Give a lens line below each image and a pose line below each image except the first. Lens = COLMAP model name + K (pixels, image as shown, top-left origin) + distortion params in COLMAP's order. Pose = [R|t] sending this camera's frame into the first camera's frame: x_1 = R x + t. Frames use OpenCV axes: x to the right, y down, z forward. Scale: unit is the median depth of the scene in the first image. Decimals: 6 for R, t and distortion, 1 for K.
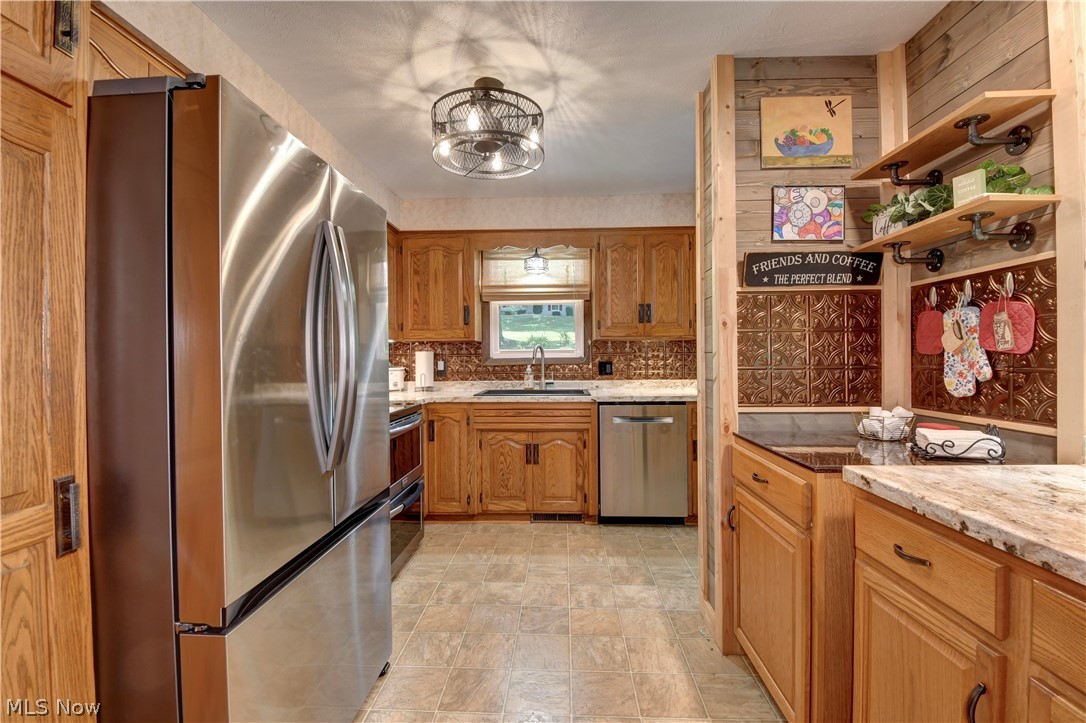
lens RADIAL K [[474.2, 0, 547.5], [0, 474.2, 360.0], [0, 0, 1]] dist [0.011922, -0.022257]
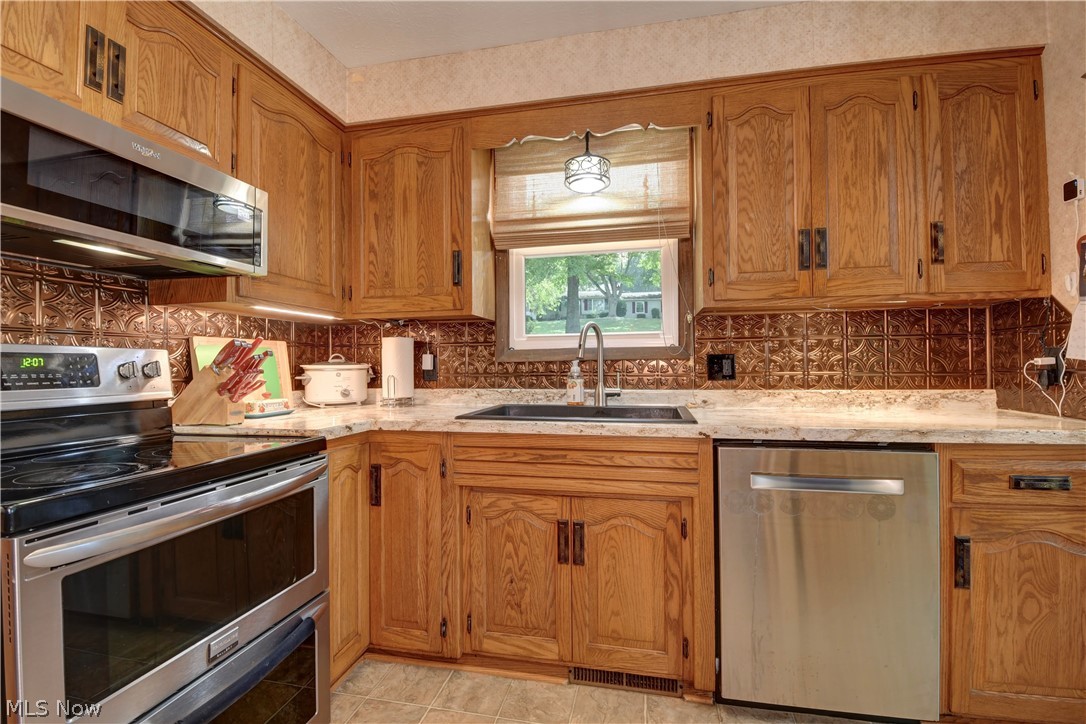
lens RADIAL K [[474.2, 0, 547.5], [0, 474.2, 360.5], [0, 0, 1]] dist [0.011922, -0.022257]
pose [[0.984084, -0.001827, -0.177697, 0.028599], [-0.000465, 0.999917, -0.012855, 0.018763], [0.177706, 0.012733, 0.984001, 0.487007]]
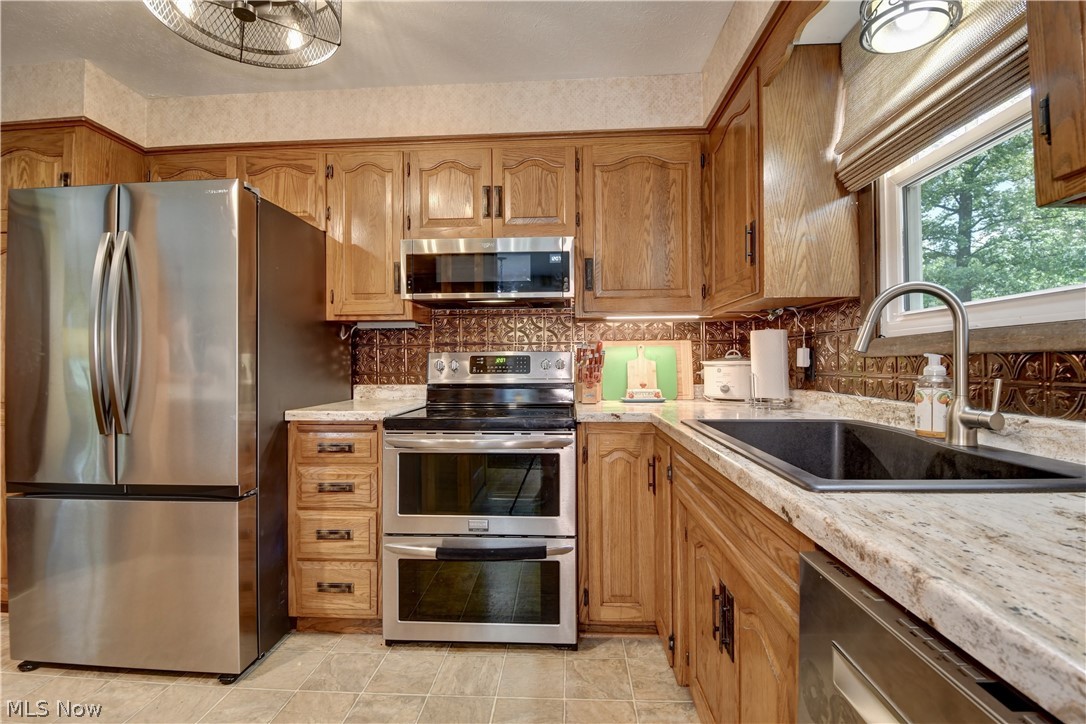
lens RADIAL K [[474.2, 0, 547.5], [0, 474.2, 360.5], [0, 0, 1]] dist [0.011922, -0.022257]
pose [[-0.015270, 0.001382, -0.999882, 0.279763], [-0.000103, 0.999999, 0.001384, 0.015233], [0.999883, 0.000124, -0.015270, 0.819331]]
